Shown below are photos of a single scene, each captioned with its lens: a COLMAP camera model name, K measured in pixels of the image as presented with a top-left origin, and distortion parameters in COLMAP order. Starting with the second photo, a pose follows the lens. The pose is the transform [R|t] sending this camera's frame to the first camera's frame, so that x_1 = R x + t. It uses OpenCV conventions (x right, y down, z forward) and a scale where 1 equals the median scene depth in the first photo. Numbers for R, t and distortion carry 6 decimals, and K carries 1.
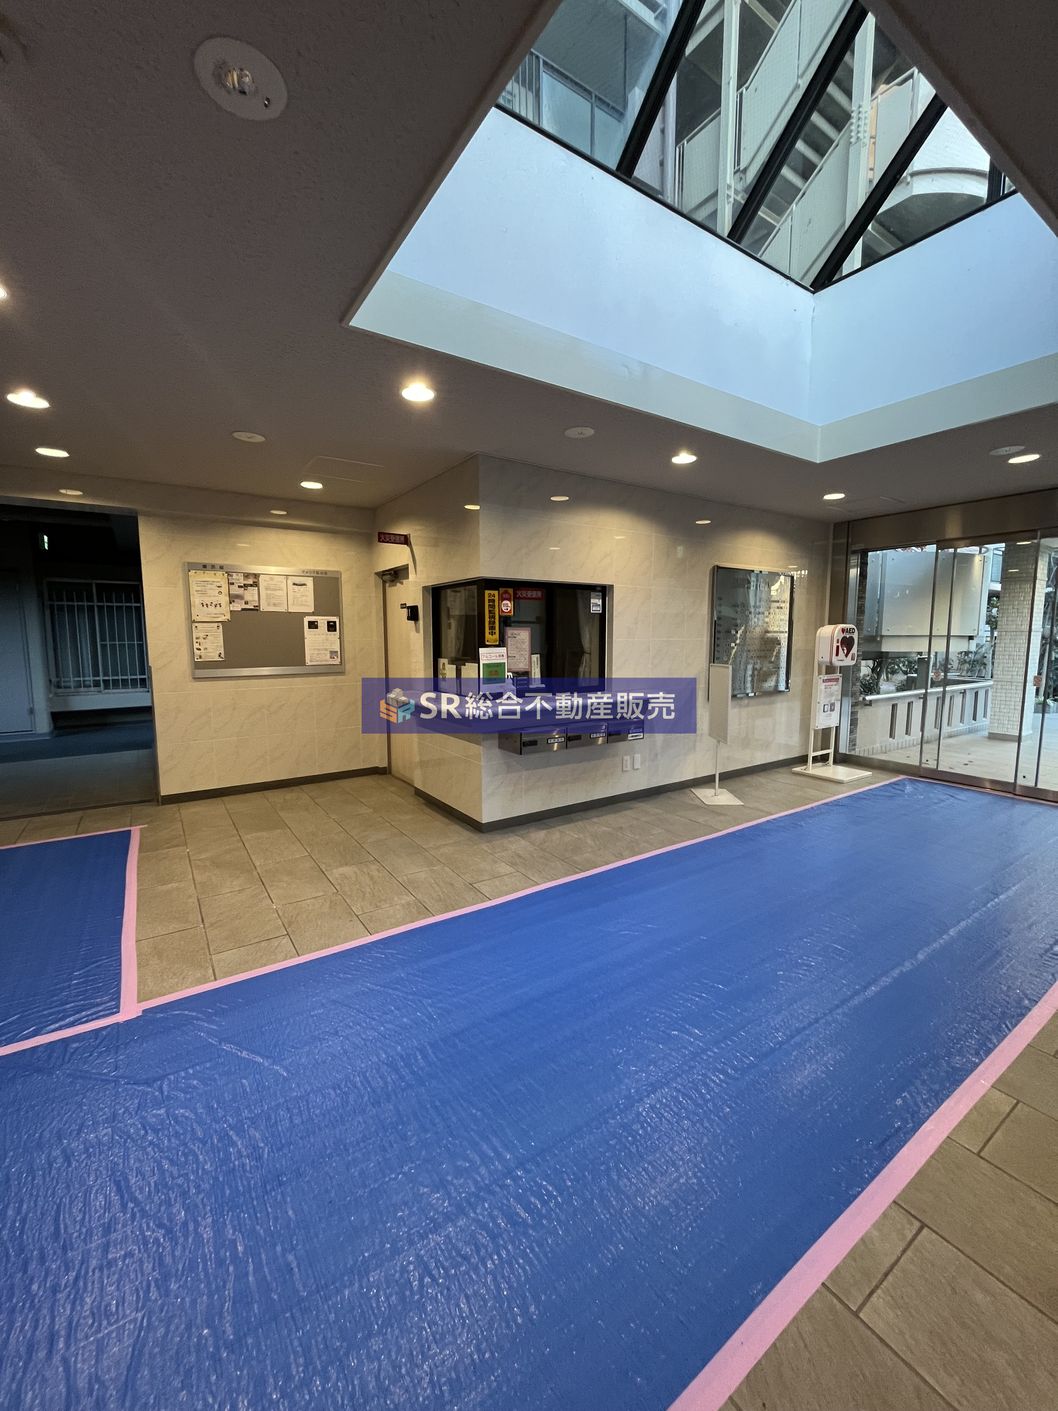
lens RADIAL K [[571.9, 0, 523.4], [0, 571.9, 695.2], [0, 0, 1]] dist [-0.006177, 0.000342]
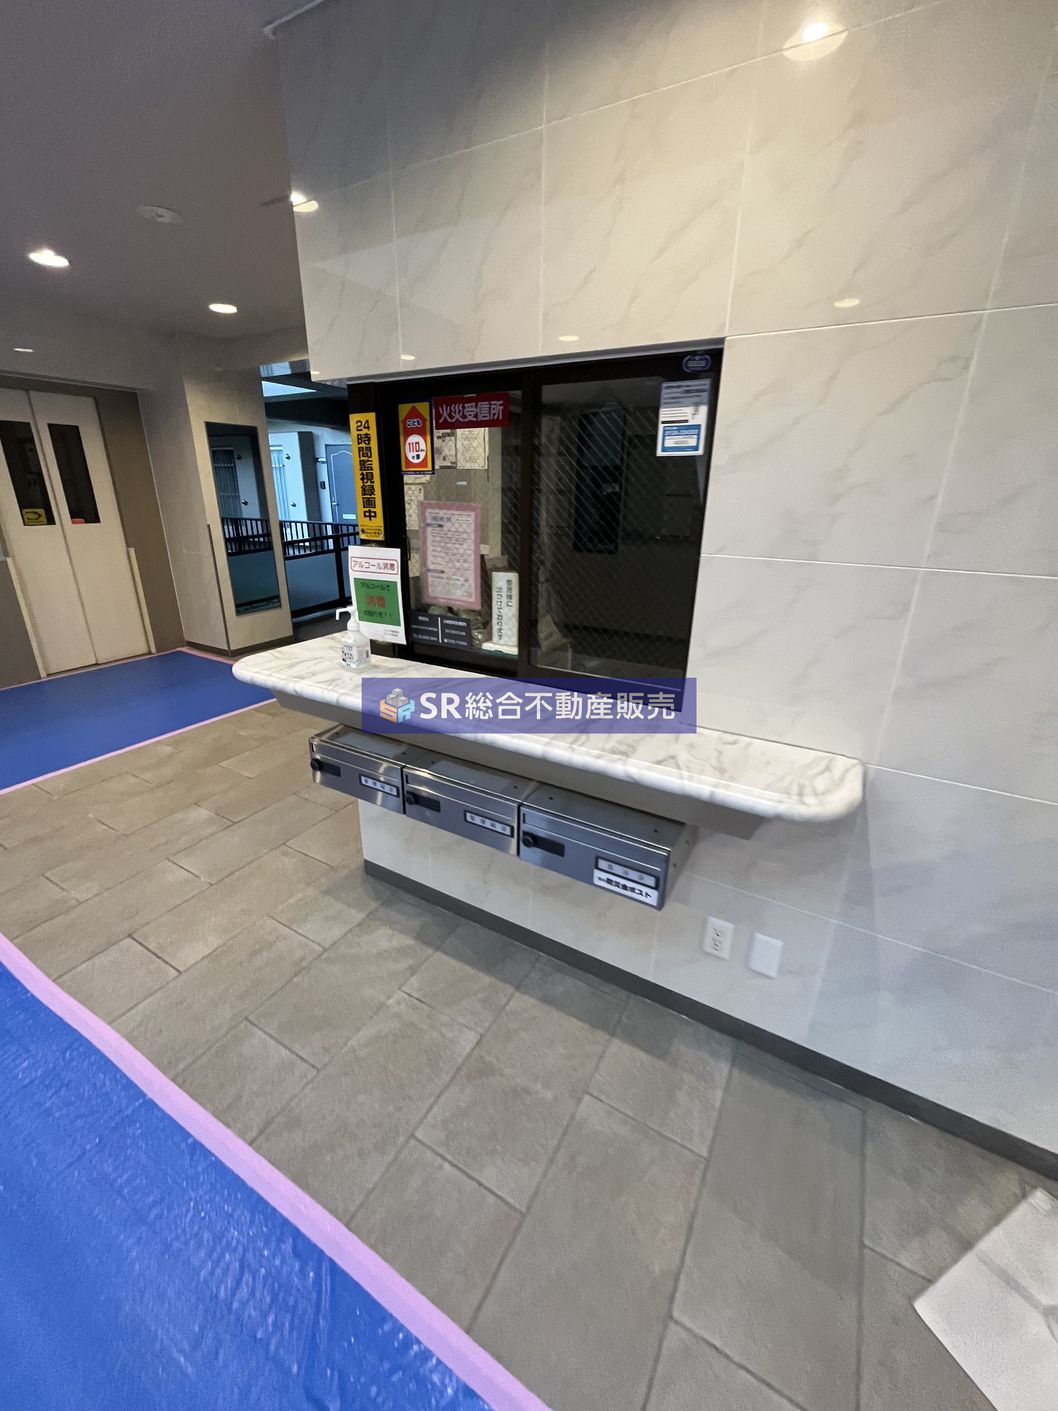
lens RADIAL K [[571.9, 0, 523.4], [0, 571.9, 695.2], [0, 0, 1]] dist [-0.006177, 0.000342]
pose [[0.437299, 0.313410, -0.842938, 0.421193], [-0.104380, 0.948663, 0.298569, -0.116868], [0.893238, -0.042578, 0.447563, 0.870153]]
